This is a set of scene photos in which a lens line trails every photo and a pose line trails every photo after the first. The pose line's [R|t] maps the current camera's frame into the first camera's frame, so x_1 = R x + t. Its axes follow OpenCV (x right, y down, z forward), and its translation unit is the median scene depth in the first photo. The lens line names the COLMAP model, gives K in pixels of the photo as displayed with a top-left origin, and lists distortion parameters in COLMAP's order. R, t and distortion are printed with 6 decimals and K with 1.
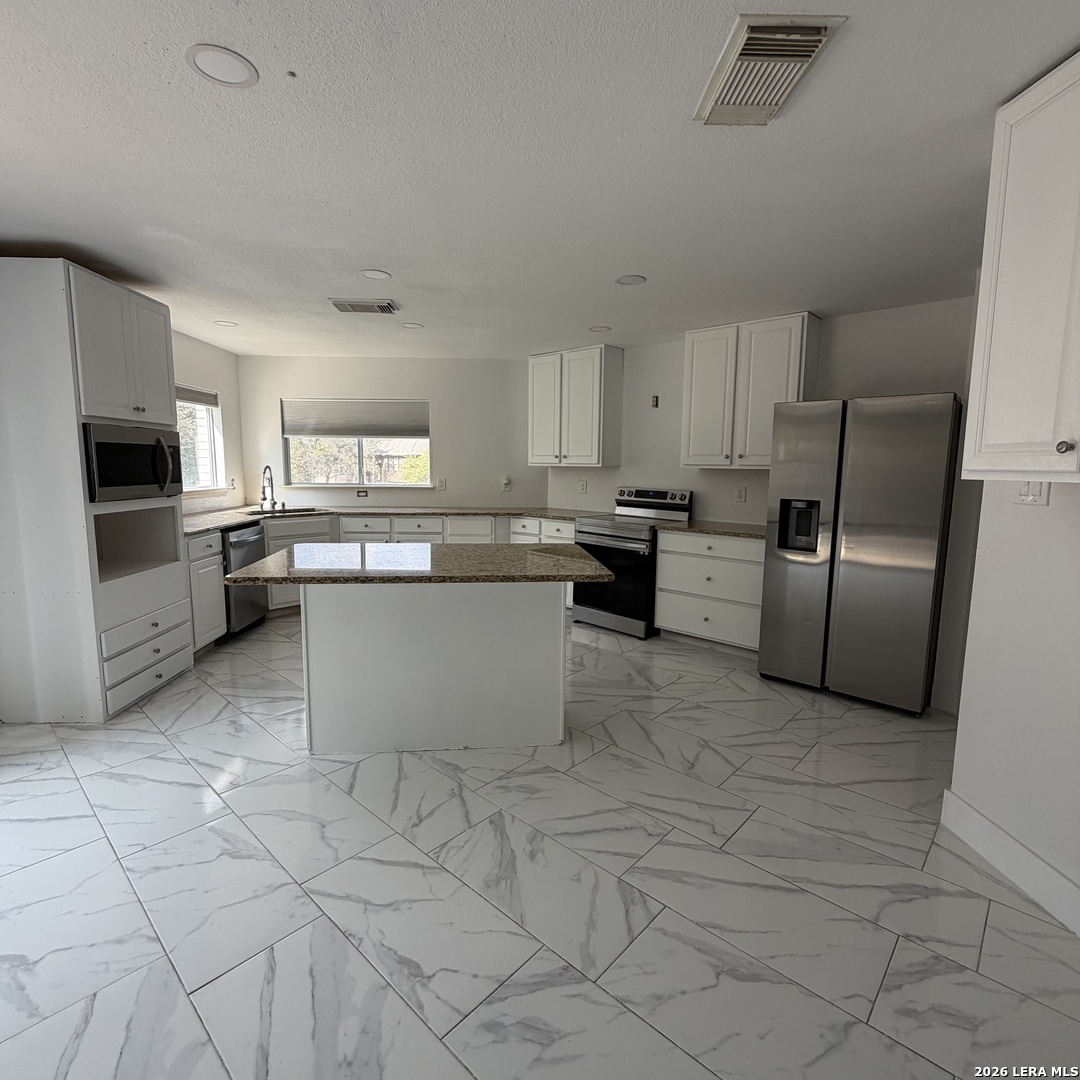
lens RADIAL K [[570.6, 0, 541.3], [0, 570.6, 540.8], [0, 0, 1]] dist [-0.000212, 0.001780]
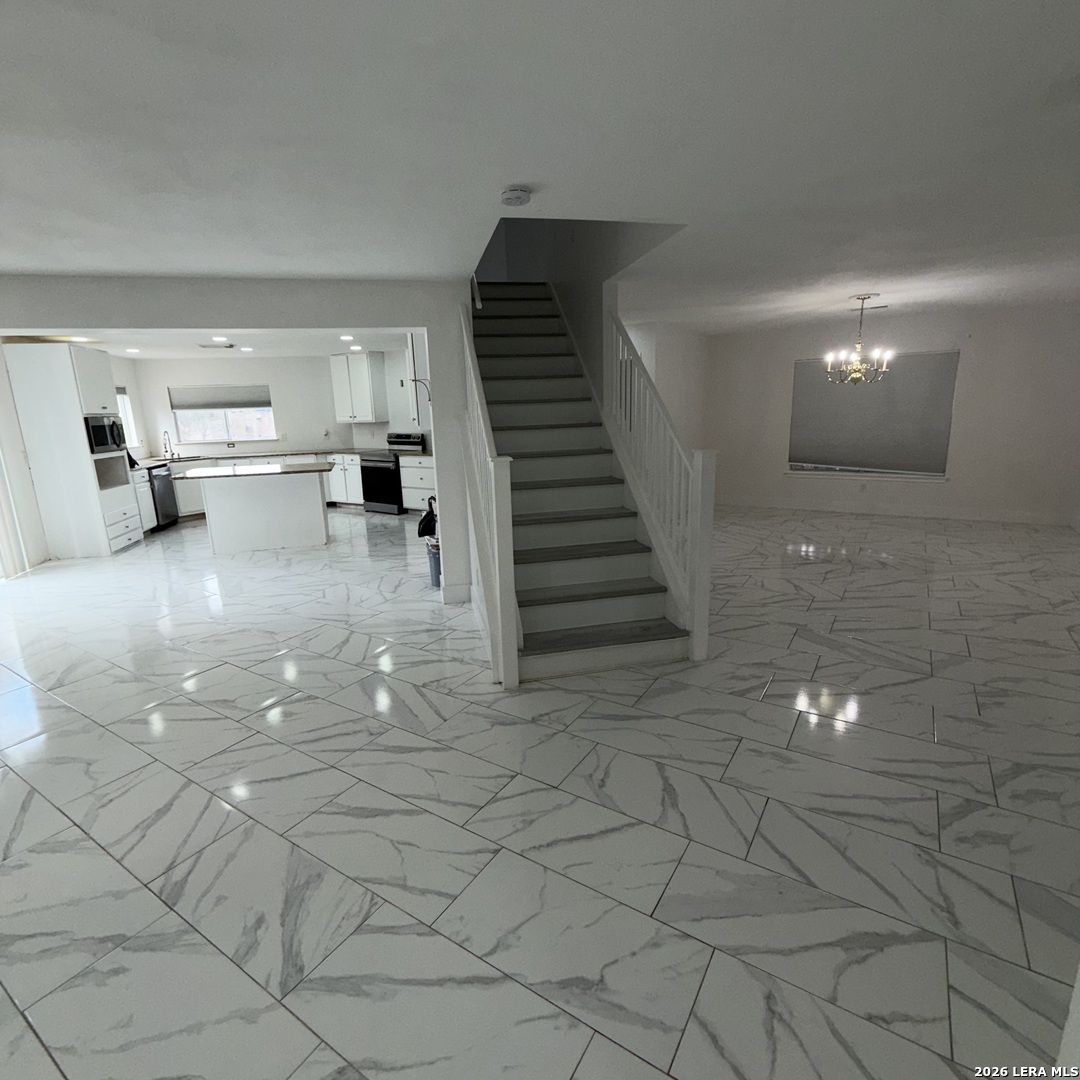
lens RADIAL K [[570.6, 0, 541.4], [0, 570.6, 536.2], [0, 0, 1]] dist [-0.000212, 0.001780]
pose [[0.984189, -0.078344, 0.158850, 0.338536], [0.064264, 0.993690, 0.091922, 0.099841], [-0.165049, -0.080260, 0.983014, -0.927313]]
